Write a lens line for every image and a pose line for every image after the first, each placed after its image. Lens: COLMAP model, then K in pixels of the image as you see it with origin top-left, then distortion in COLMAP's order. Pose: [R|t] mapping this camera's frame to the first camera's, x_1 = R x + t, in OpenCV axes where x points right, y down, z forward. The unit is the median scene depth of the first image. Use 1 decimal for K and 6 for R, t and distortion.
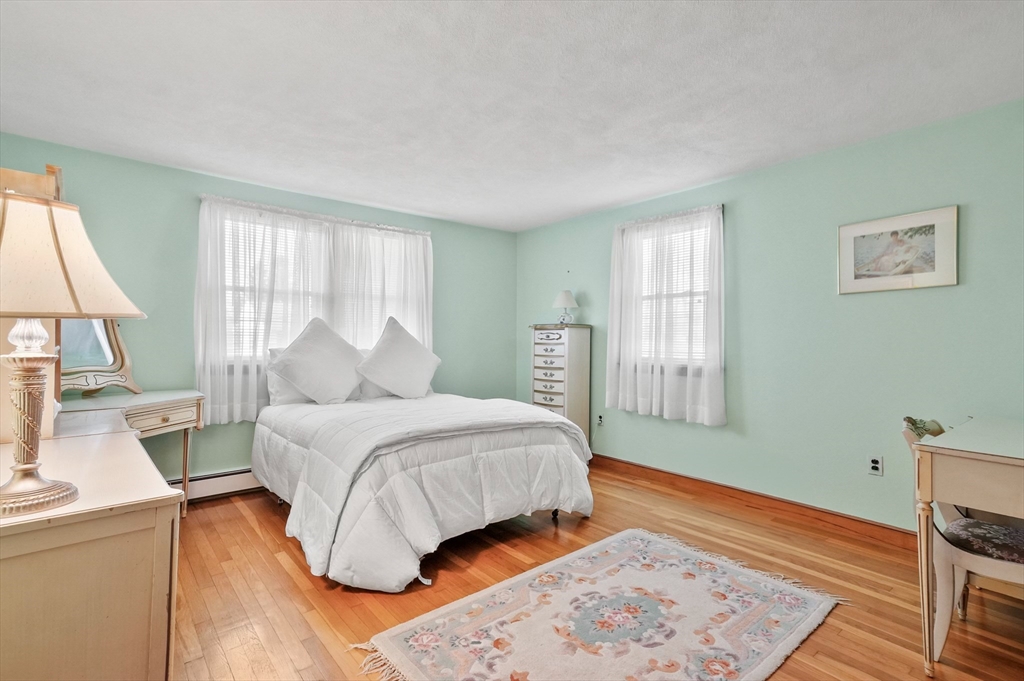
lens RADIAL K [[495.3, 0, 512.9], [0, 495.3, 337.0], [0, 0, 1]] dist [0.043494, 0.002311]
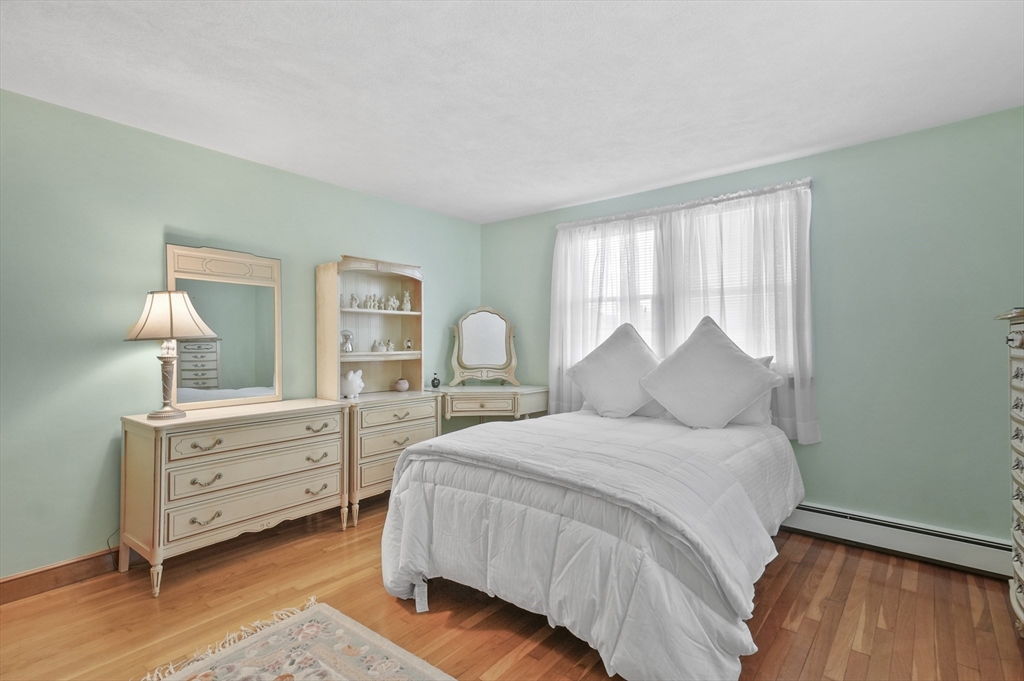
lens RADIAL K [[495.3, 0, 509.9], [0, 495.3, 341.2], [0, 0, 1]] dist [0.043494, 0.002311]
pose [[0.186506, -0.008996, -0.982413, 0.639606], [0.008876, 0.999933, -0.007471, -0.000676], [0.982414, -0.007326, 0.186573, 0.810527]]
